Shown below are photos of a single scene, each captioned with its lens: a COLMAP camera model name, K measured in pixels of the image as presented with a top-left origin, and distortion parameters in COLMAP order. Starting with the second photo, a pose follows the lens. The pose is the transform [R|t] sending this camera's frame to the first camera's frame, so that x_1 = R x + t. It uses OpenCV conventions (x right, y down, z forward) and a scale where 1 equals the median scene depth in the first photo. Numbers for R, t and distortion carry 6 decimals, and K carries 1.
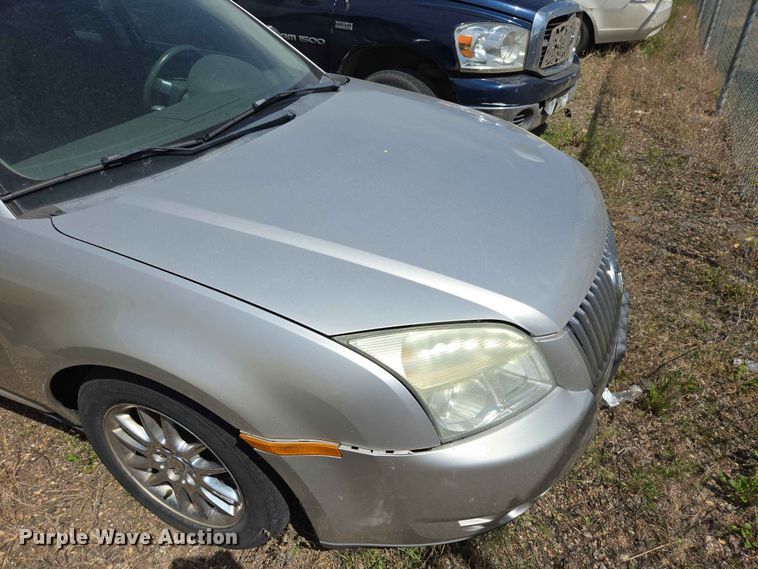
lens RADIAL K [[505.6, 0, 376.8], [0, 505.6, 283.1], [0, 0, 1]] dist [0.062710, -0.054773]
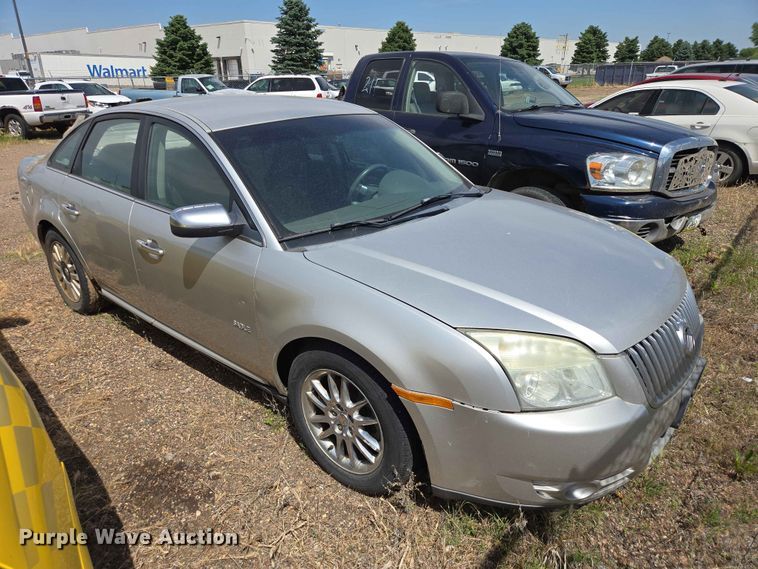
lens RADIAL K [[505.6, 0, 376.8], [0, 505.6, 283.1], [0, 0, 1]] dist [0.062710, -0.054773]
pose [[0.957347, 0.092457, -0.273748, 0.034218], [-0.148500, 0.970161, -0.191665, 0.107360], [0.247858, 0.224142, 0.942511, -0.214503]]
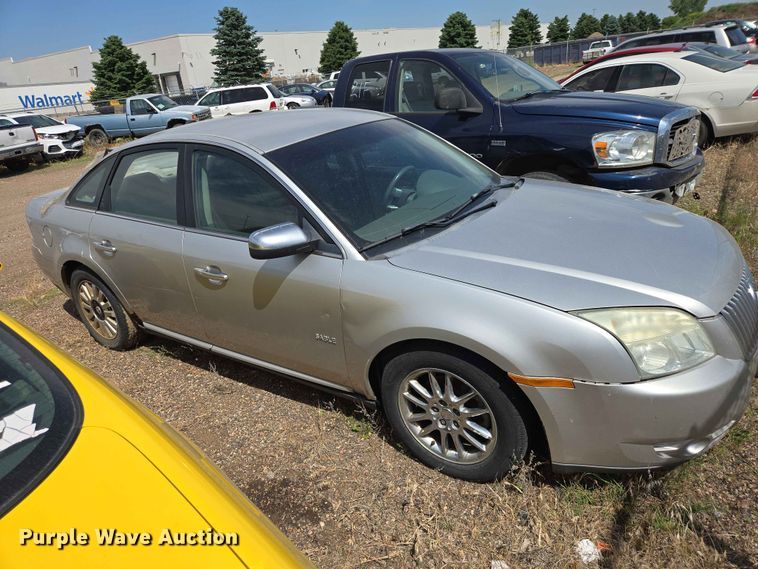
lens RADIAL K [[505.6, 0, 376.8], [0, 505.6, 283.1], [0, 0, 1]] dist [0.062710, -0.054773]
pose [[0.977912, -0.028903, -0.207007, -0.122647], [-0.012391, 0.980634, -0.195455, 0.121584], [0.208648, 0.193703, 0.958616, -0.278409]]
